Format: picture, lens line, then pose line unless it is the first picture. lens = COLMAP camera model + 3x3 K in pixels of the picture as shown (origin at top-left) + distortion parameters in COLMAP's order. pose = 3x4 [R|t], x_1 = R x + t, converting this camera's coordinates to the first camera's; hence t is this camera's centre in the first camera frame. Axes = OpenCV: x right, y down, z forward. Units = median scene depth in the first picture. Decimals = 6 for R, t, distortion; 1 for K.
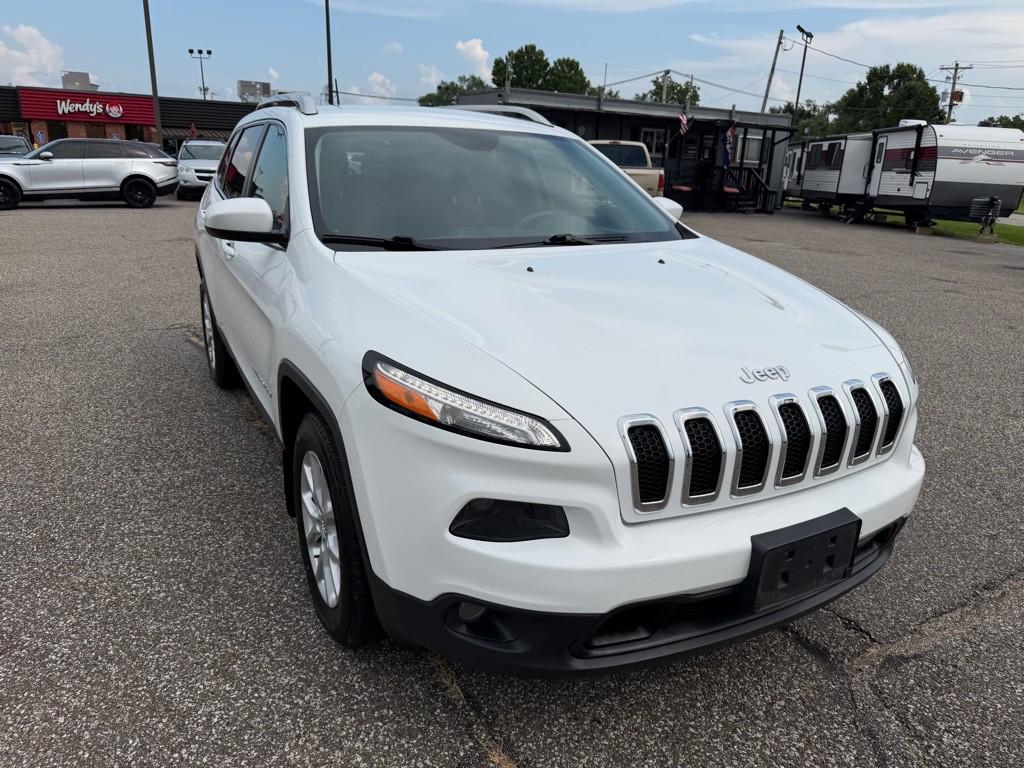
lens RADIAL K [[730.9, 0, 520.1], [0, 730.9, 379.2], [0, 0, 1]] dist [-0.005373, -0.000959]
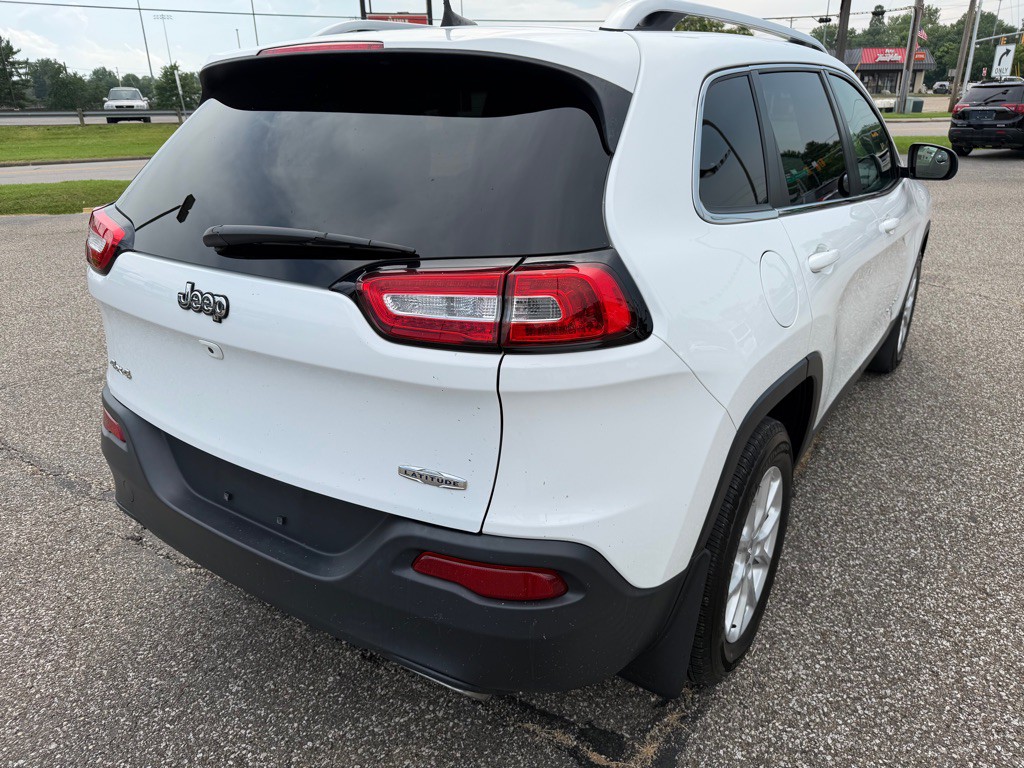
lens RADIAL K [[724.6, 0, 512.3], [0, 724.6, 378.7], [0, 0, 1]] dist [0.003729, -0.008047]
pose [[-0.457162, -0.348066, 0.818446, -0.128484], [0.259238, 0.828130, 0.496987, -0.076256], [-0.850764, 0.439375, -0.288357, 0.229229]]
